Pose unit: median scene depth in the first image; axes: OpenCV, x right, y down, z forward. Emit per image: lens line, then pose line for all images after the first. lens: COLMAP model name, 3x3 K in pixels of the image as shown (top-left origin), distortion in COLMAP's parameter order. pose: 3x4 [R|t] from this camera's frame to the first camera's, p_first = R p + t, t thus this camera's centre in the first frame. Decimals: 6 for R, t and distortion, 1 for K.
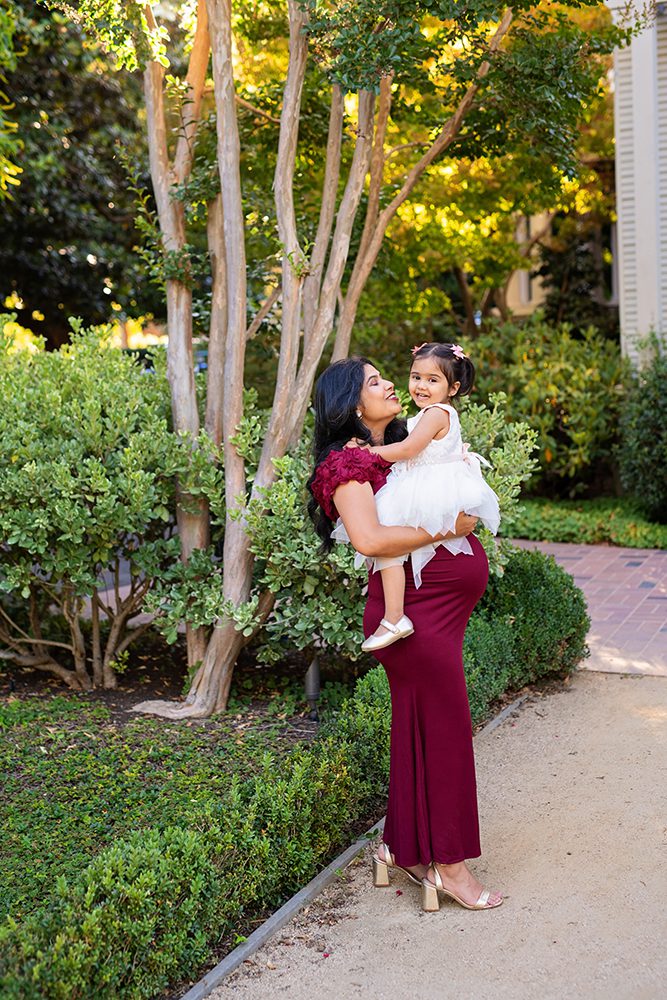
lens RADIAL K [[1366.3, 0, 333.5], [0, 1366.3, 500.0], [0, 0, 1]] dist [-0.008838, 0.062284]
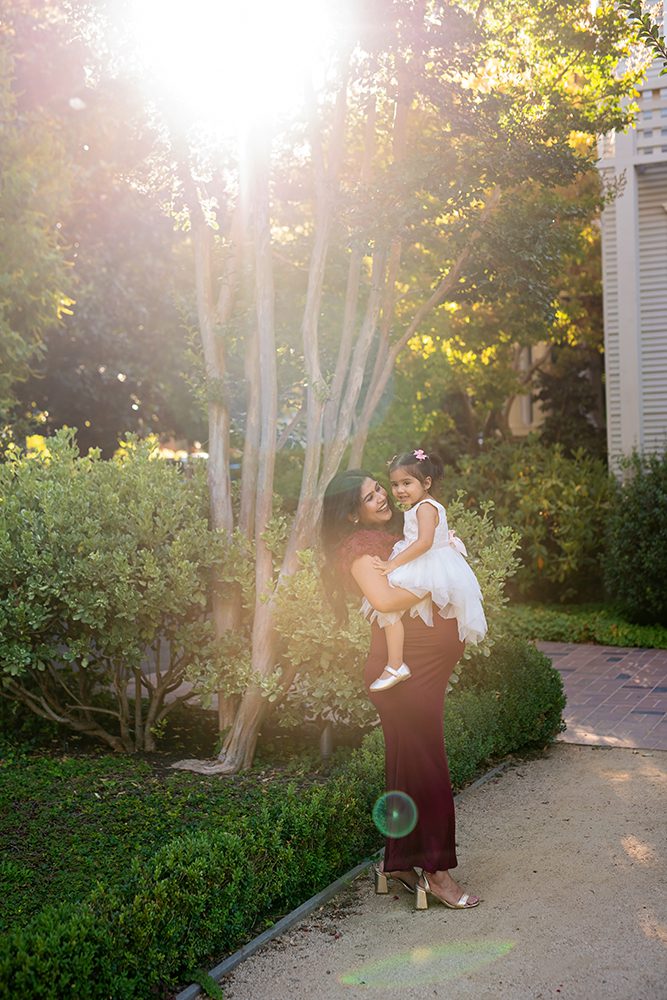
lens RADIAL K [[1366.3, 0, 333.5], [0, 1366.3, 500.0], [0, 0, 1]] dist [-0.008838, 0.062284]
pose [[0.999832, 0.016424, -0.008083, -0.002966], [-0.017052, 0.996232, -0.085033, 0.022837], [0.006656, 0.085156, 0.996345, -0.174667]]
